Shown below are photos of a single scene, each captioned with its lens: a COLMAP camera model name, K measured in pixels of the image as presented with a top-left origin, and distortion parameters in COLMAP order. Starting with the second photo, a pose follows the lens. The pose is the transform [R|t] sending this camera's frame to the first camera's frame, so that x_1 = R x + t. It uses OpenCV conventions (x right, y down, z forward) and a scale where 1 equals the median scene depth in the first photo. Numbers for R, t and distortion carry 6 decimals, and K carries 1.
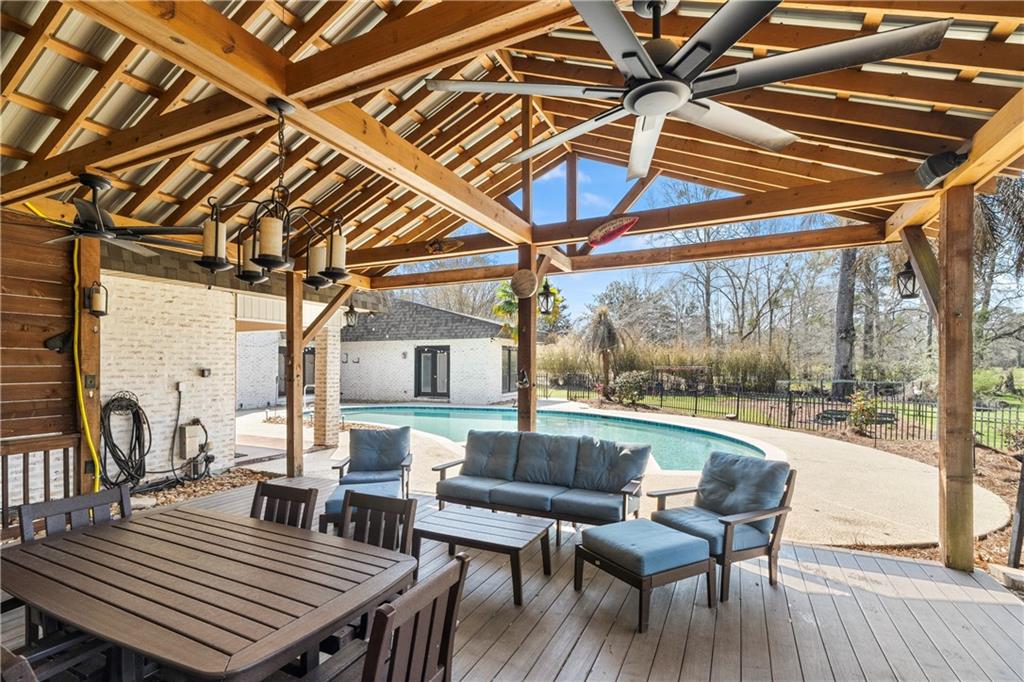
lens RADIAL K [[491.8, 0, 513.3], [0, 491.8, 347.1], [0, 0, 1]] dist [-0.001776, -0.000239]
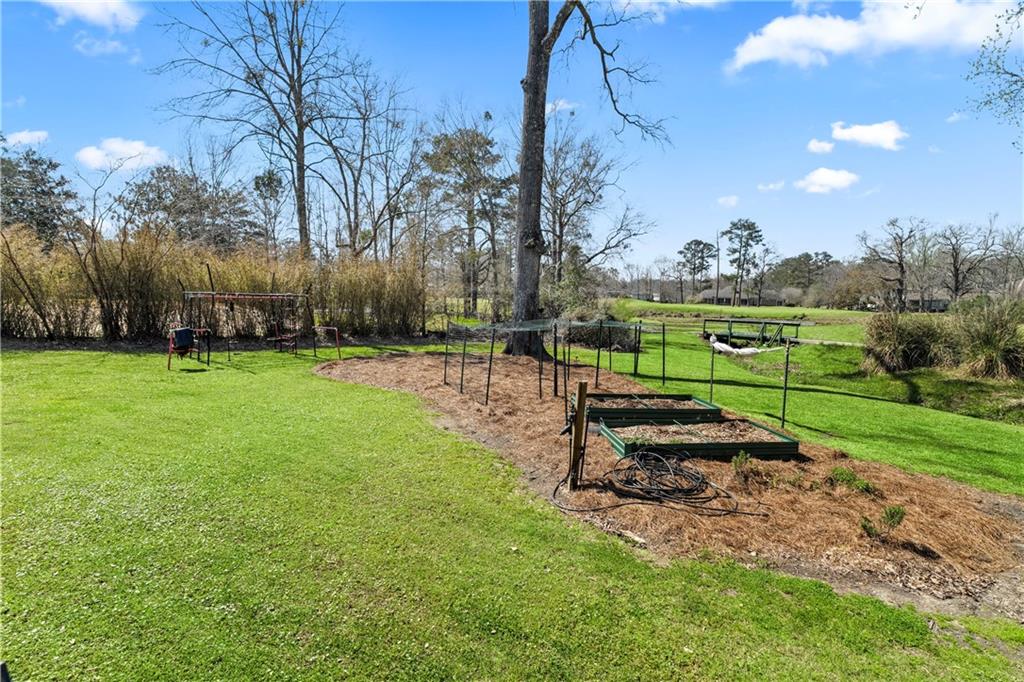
lens RADIAL K [[472.3, 0, 513.4], [0, 472.3, 354.5], [0, 0, 1]] dist [0.000472, 0.000142]
pose [[0.713286, -0.077623, 0.696561, 0.175998], [-0.035963, 0.988485, 0.146981, 0.018970], [-0.699950, -0.129890, 0.702281, 0.421671]]
